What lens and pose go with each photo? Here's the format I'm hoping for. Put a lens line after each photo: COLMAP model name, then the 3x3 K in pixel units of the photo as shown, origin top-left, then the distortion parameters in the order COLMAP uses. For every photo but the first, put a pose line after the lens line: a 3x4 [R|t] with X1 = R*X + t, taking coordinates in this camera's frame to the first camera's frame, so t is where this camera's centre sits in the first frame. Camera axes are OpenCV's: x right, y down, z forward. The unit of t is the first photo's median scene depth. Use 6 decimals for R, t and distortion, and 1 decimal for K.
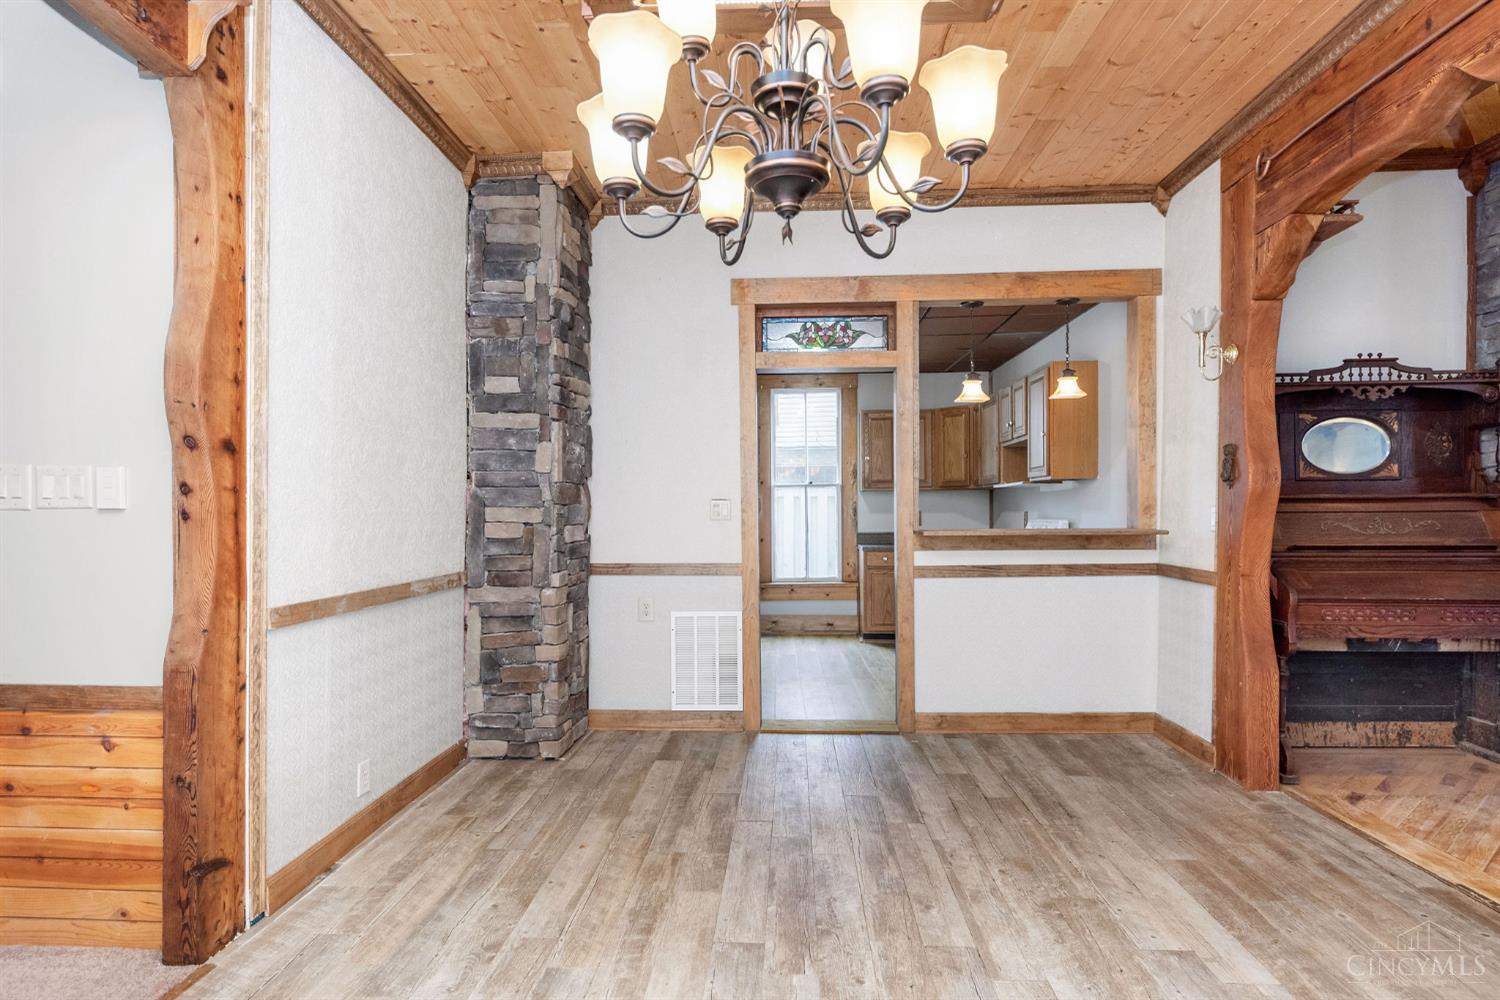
lens RADIAL K [[828.8, 0, 747.9], [0, 828.8, 521.7], [0, 0, 1]] dist [0.004014, -0.002461]
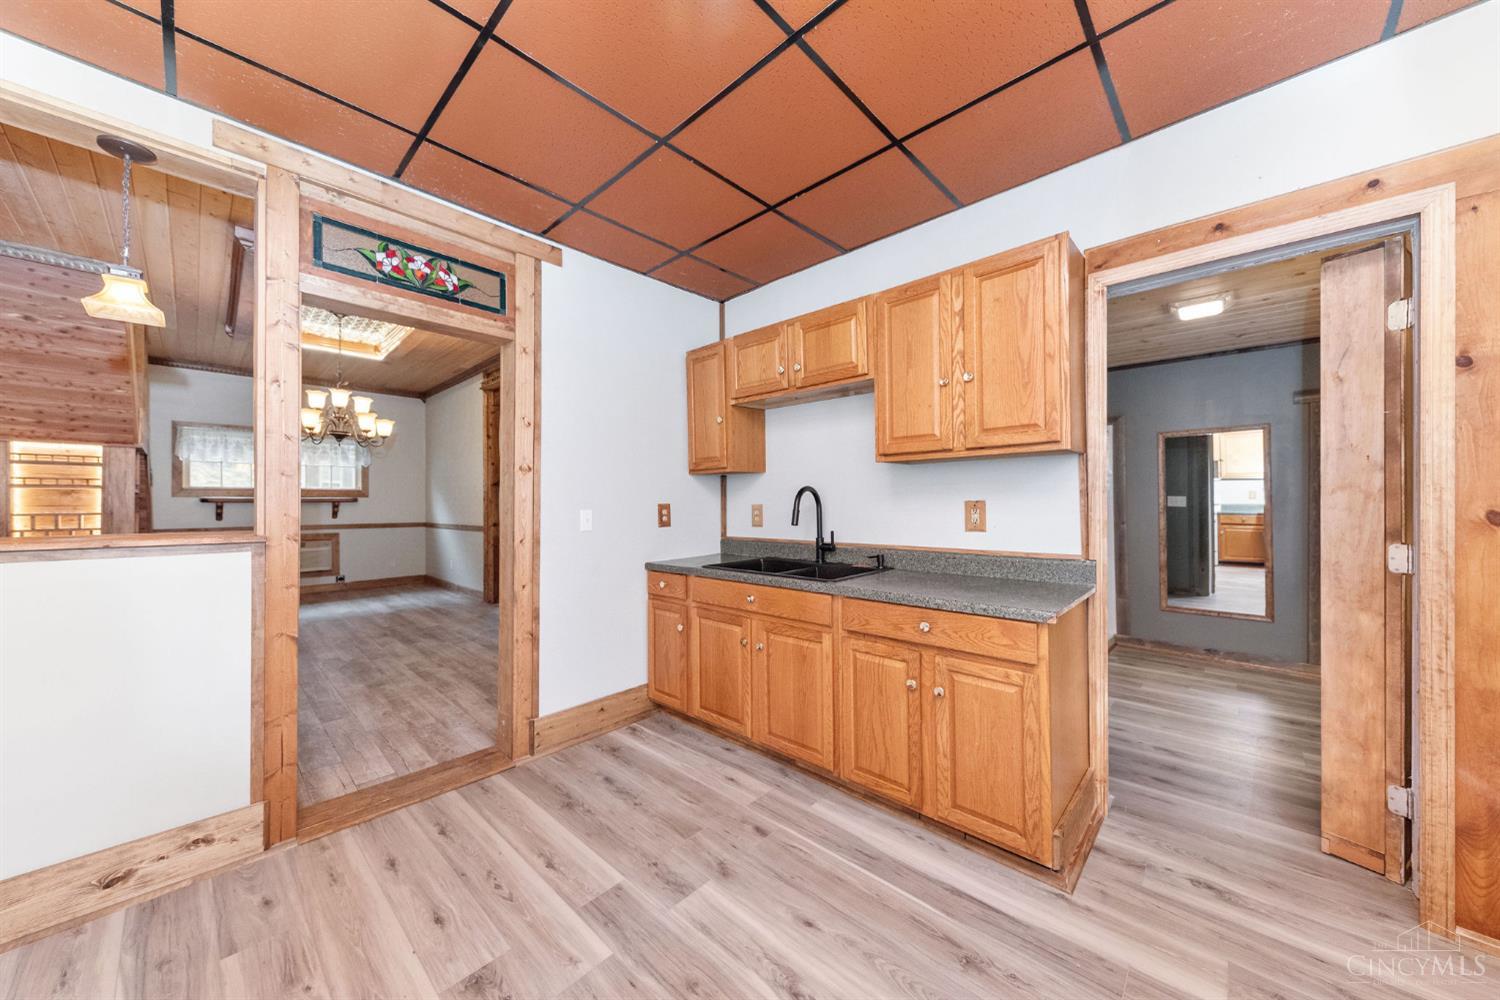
lens RADIAL K [[520.1, 0, 749.0], [0, 520.1, 494.6], [0, 0, 1]] dist [-0.000327, -0.000149]
pose [[-0.641551, -0.005678, -0.767059, 0.311757], [-0.006578, 0.999977, -0.001900, -0.024798], [0.767052, 0.003827, -0.641573, 1.780439]]
